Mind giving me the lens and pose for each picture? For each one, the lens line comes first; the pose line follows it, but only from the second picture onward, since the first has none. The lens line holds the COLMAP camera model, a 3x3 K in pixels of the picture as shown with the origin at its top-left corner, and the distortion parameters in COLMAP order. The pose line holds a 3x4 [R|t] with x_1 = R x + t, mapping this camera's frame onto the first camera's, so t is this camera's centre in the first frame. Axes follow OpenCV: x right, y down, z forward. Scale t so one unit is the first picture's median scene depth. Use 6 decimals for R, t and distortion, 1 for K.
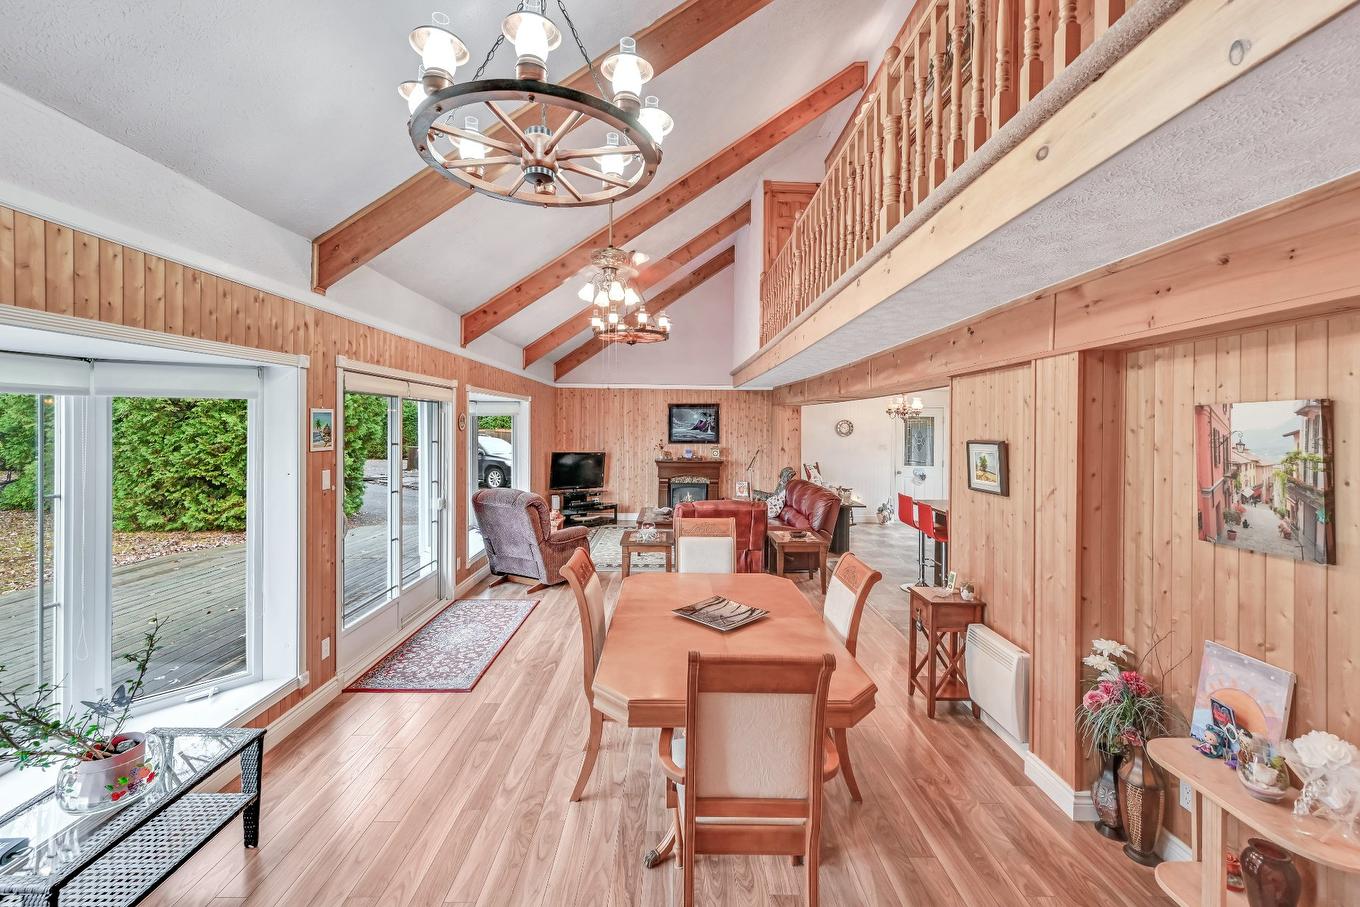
lens RADIAL K [[548.9, 0, 680.9], [0, 548.9, 428.0], [0, 0, 1]] dist [0.002557, 0.000213]
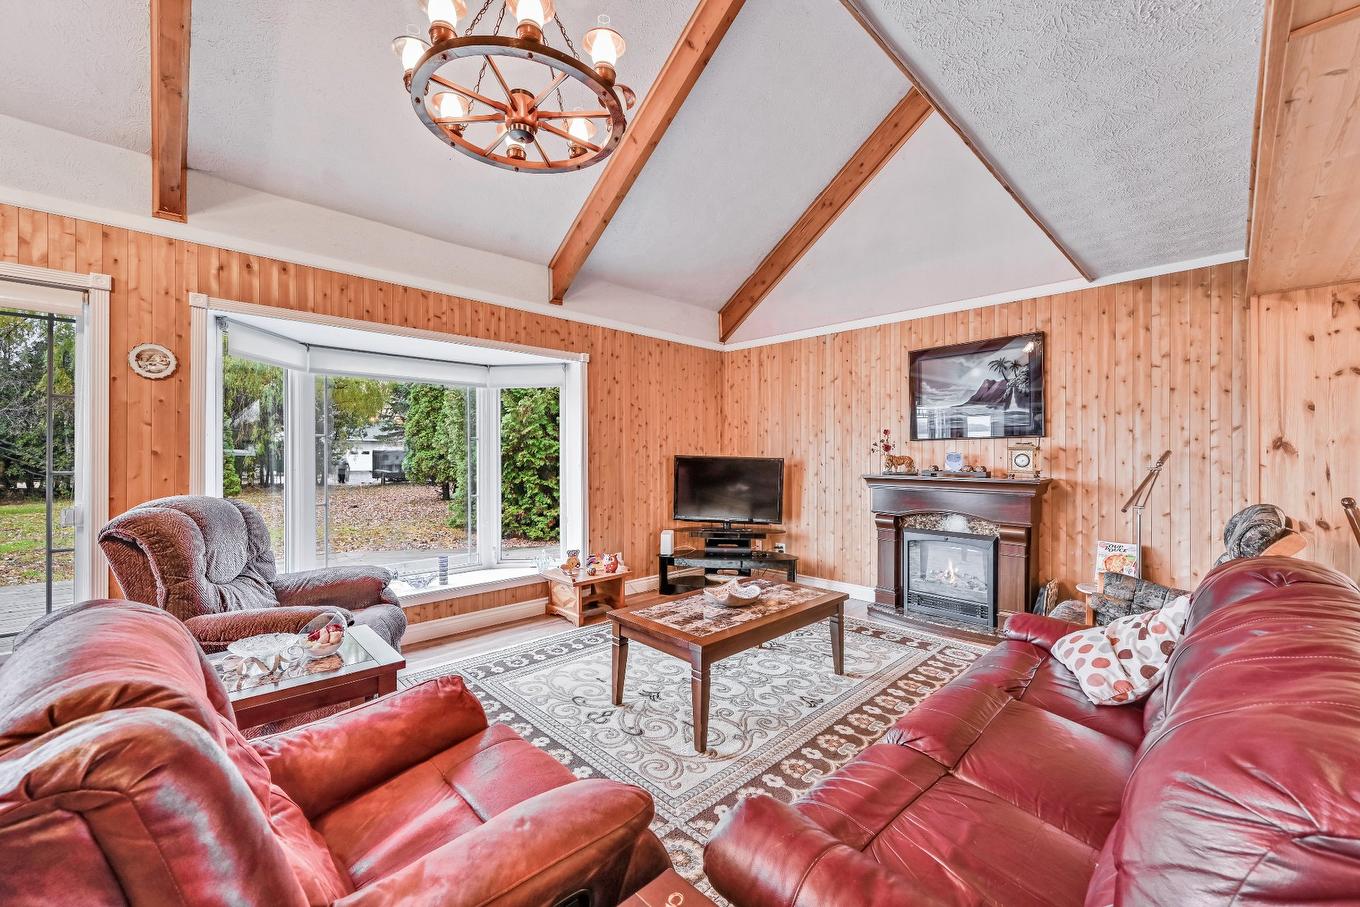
lens RADIAL K [[539.0, 0, 647.0], [0, 539.0, 456.3], [0, 0, 1]] dist [-0.043267, 0.008996]
pose [[0.659520, -0.003245, -0.751680, 0.295773], [-0.001347, 0.999984, -0.005499, 0.081539], [0.751686, 0.004639, 0.659505, 1.006010]]
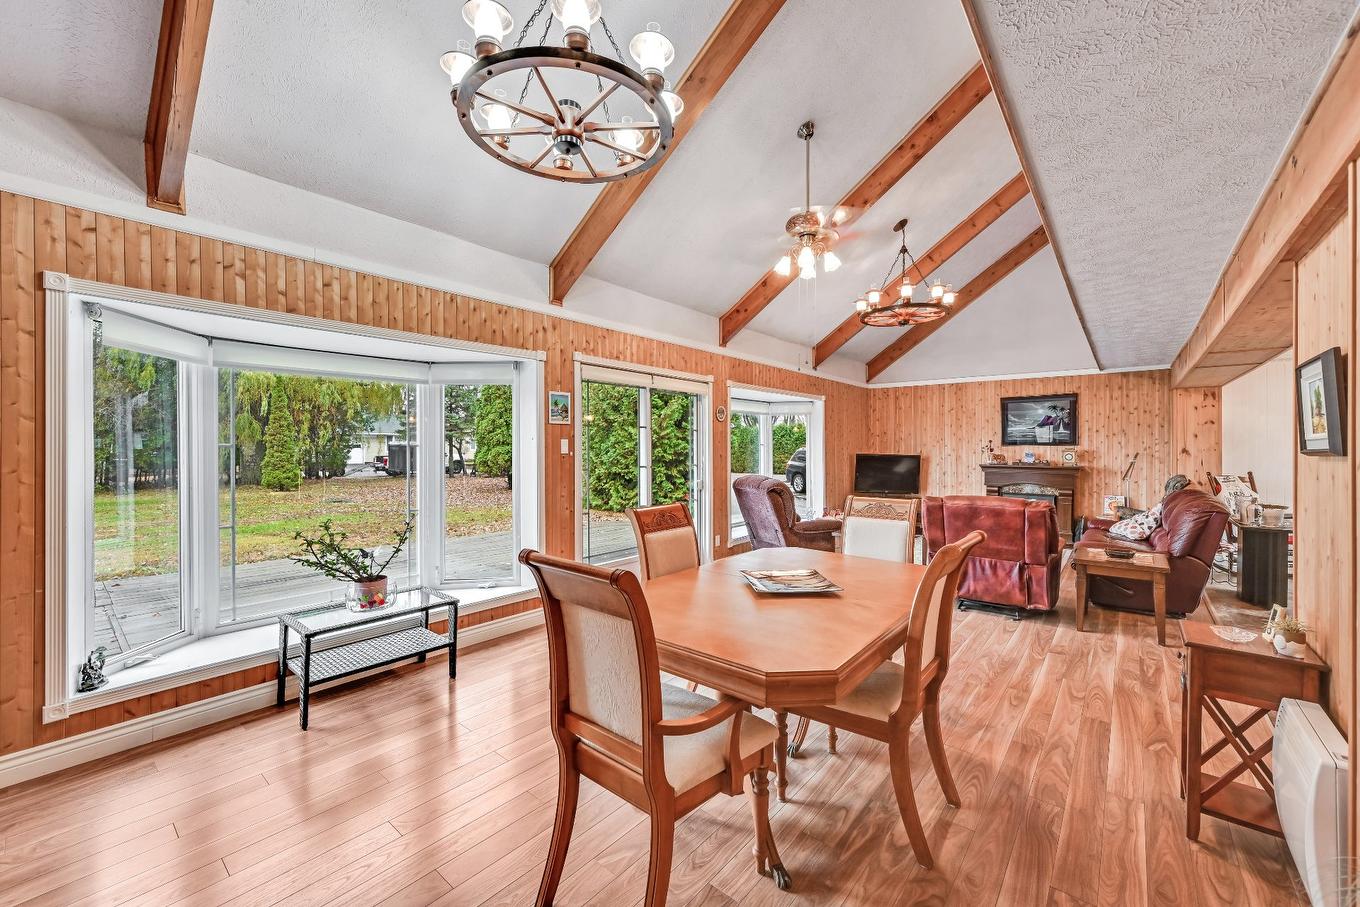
lens RADIAL K [[538.2, 0, 682.2], [0, 538.2, 448.1], [0, 0, 1]] dist [0.001965, -0.000002]
pose [[0.766186, -0.005456, -0.642596, 0.238305], [0.003213, 0.999984, -0.004660, 0.062949], [0.642611, 0.001505, 0.766191, 0.116513]]
